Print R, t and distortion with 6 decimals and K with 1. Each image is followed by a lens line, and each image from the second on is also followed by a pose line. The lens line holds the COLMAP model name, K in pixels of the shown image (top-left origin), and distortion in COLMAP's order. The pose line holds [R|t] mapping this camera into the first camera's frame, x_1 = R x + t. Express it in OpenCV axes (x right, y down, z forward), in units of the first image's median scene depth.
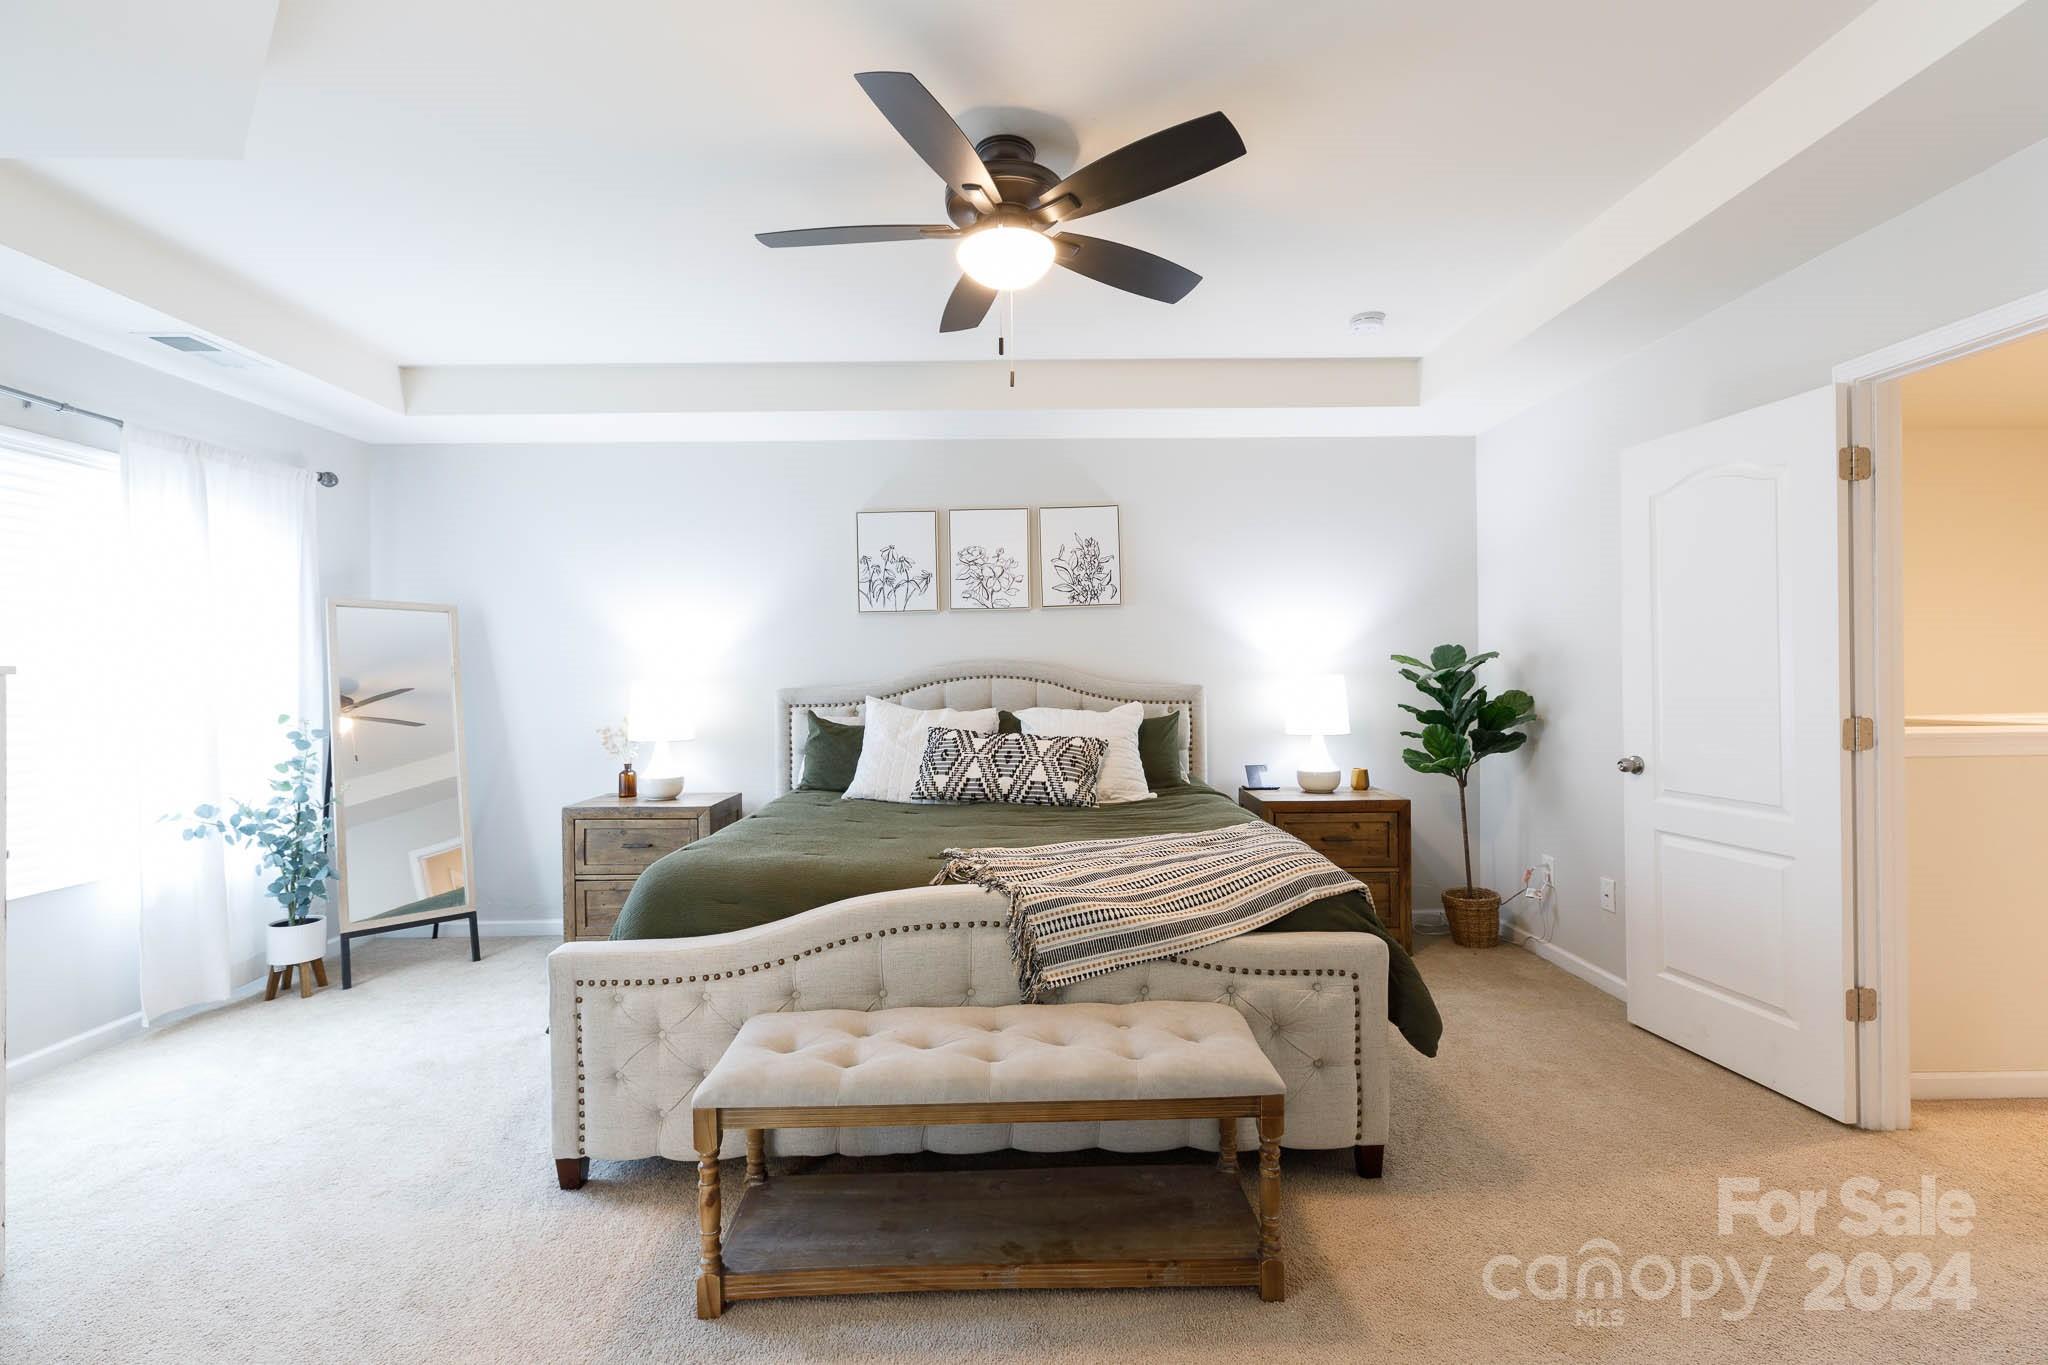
lens RADIAL K [[913.2, 0, 1020.3], [0, 913.2, 646.0], [0, 0, 1]] dist [0.001891, 0.000292]
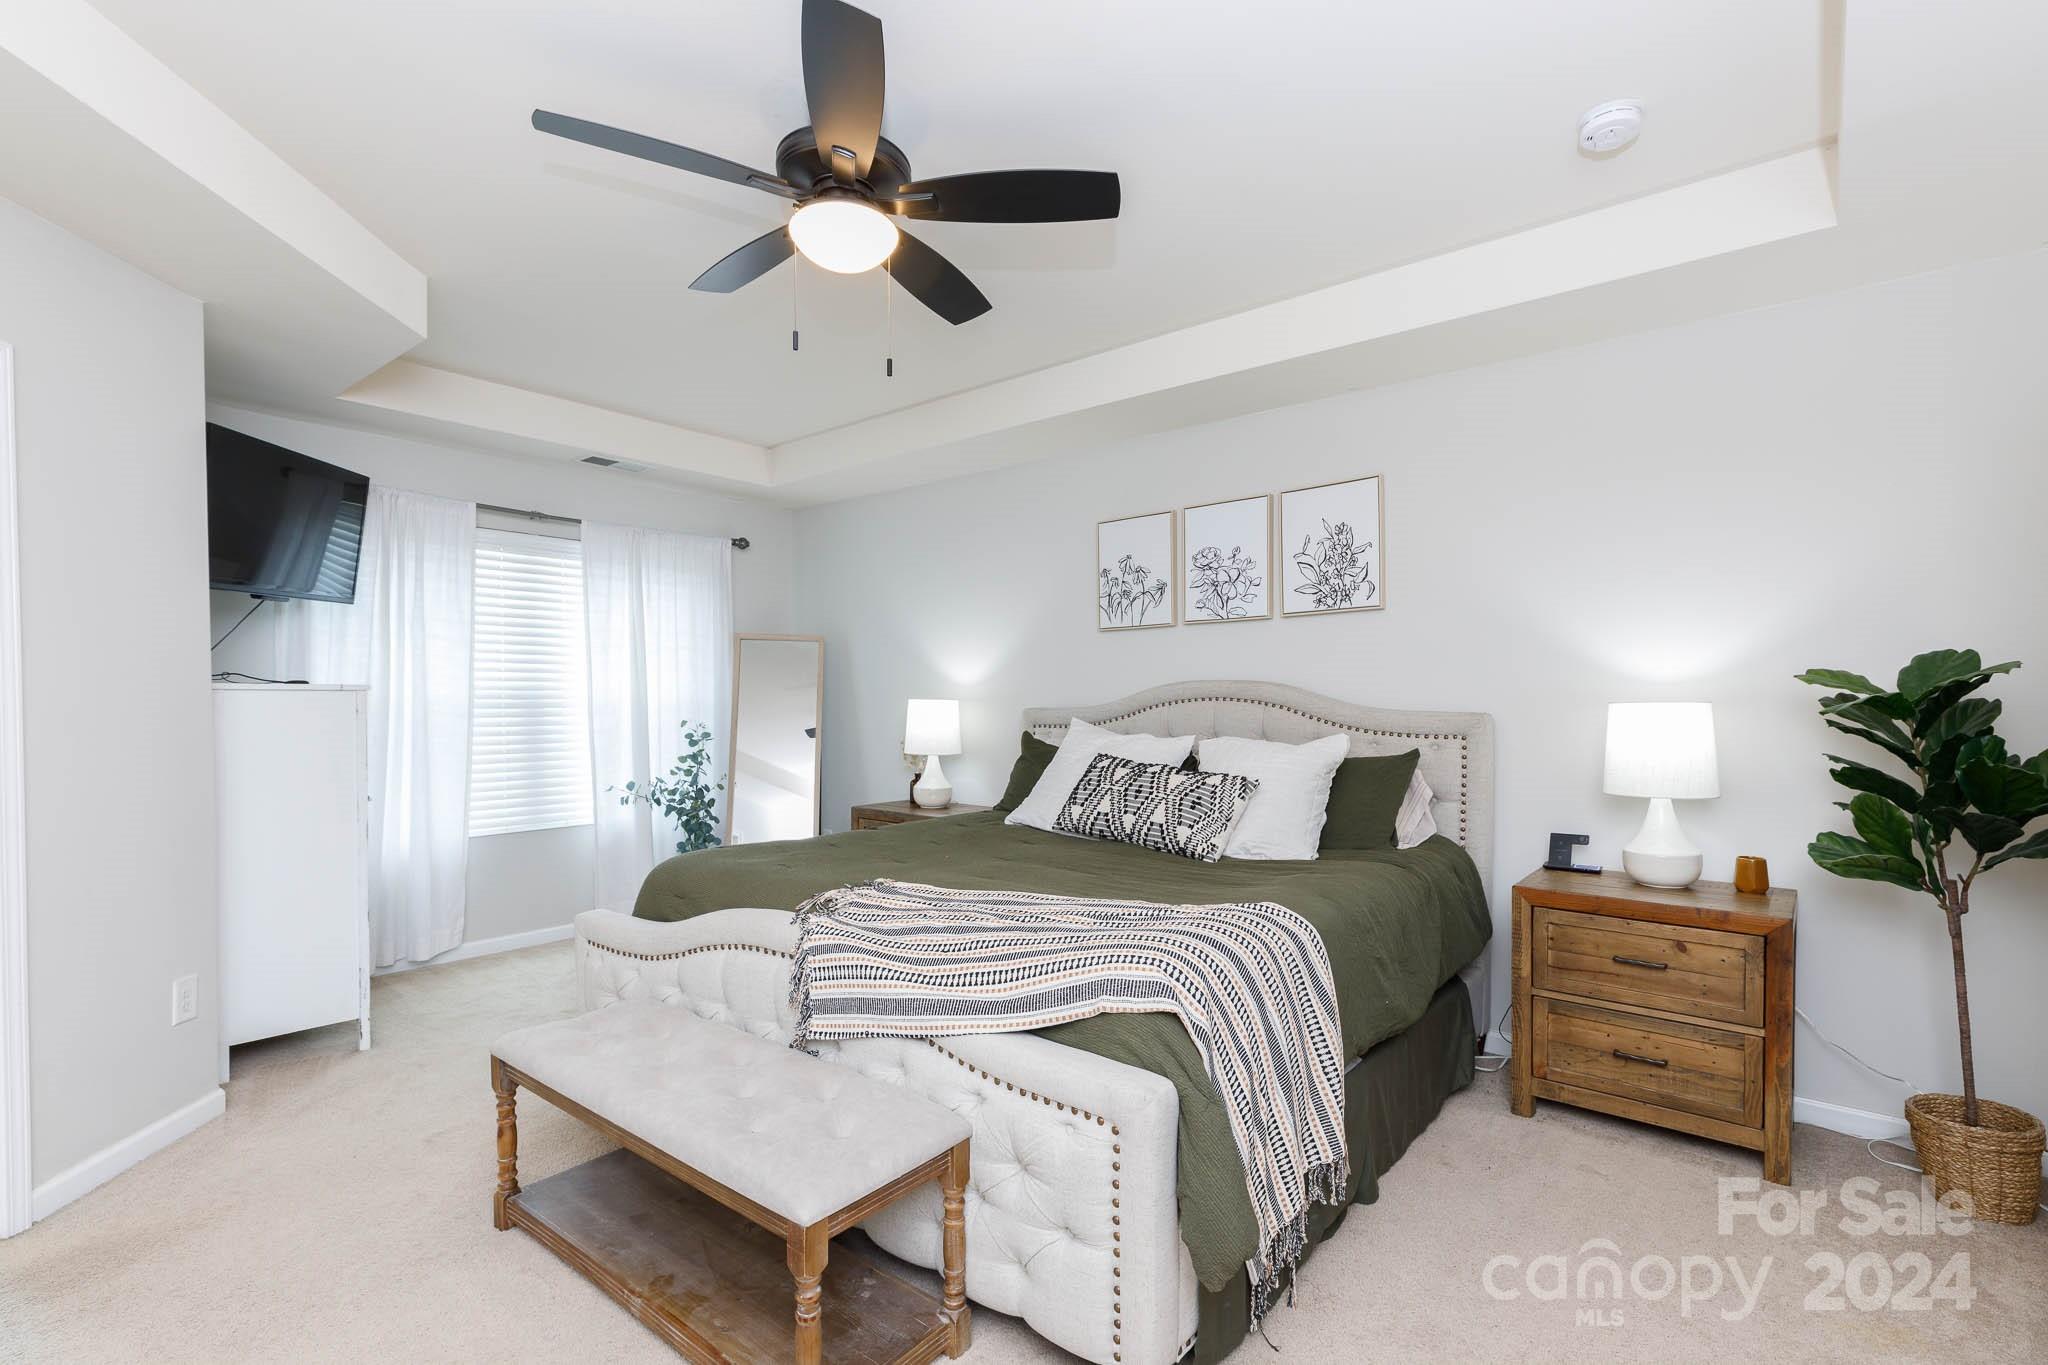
lens RADIAL K [[933.1, 0, 1023.7], [0, 933.1, 699.3], [0, 0, 1]] dist [0.001802, 0.001084]
pose [[0.762733, 0.011771, -0.646607, 0.409419], [0.012242, 0.999392, 0.032634, 0.003239], [0.646598, -0.032807, 0.762125, 0.222263]]
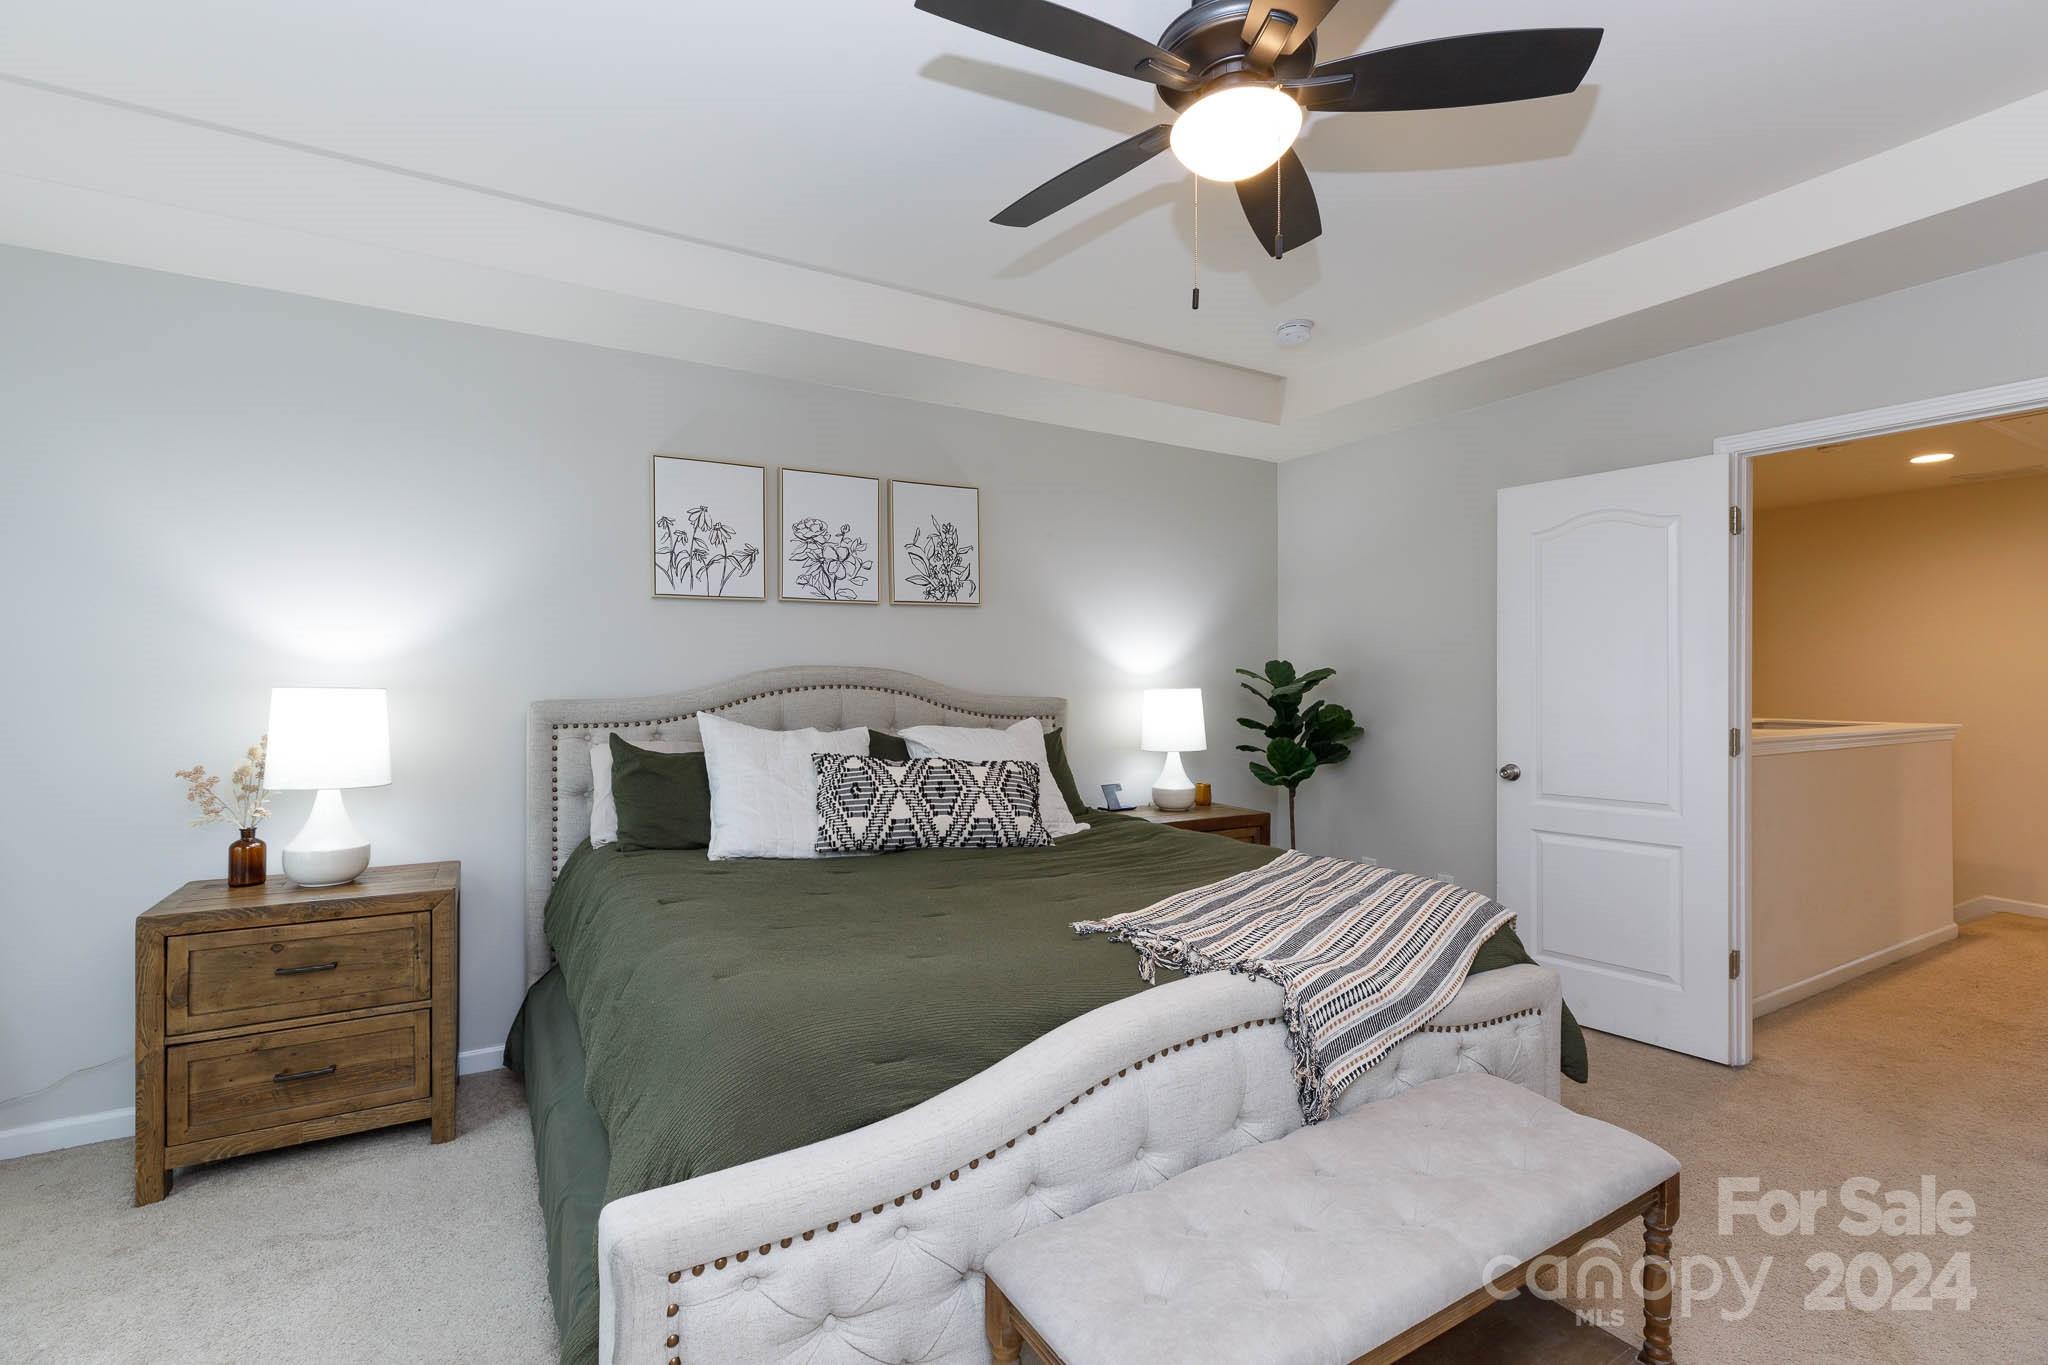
lens RADIAL K [[928.2, 0, 1028.0], [0, 928.2, 657.3], [0, 0, 1]] dist [0.003055, 0.000225]
pose [[0.862904, 0.026485, 0.504674, -0.305635], [-0.027085, 0.999614, -0.006148, 0.009235], [-0.504642, -0.008364, 0.863288, 0.234821]]
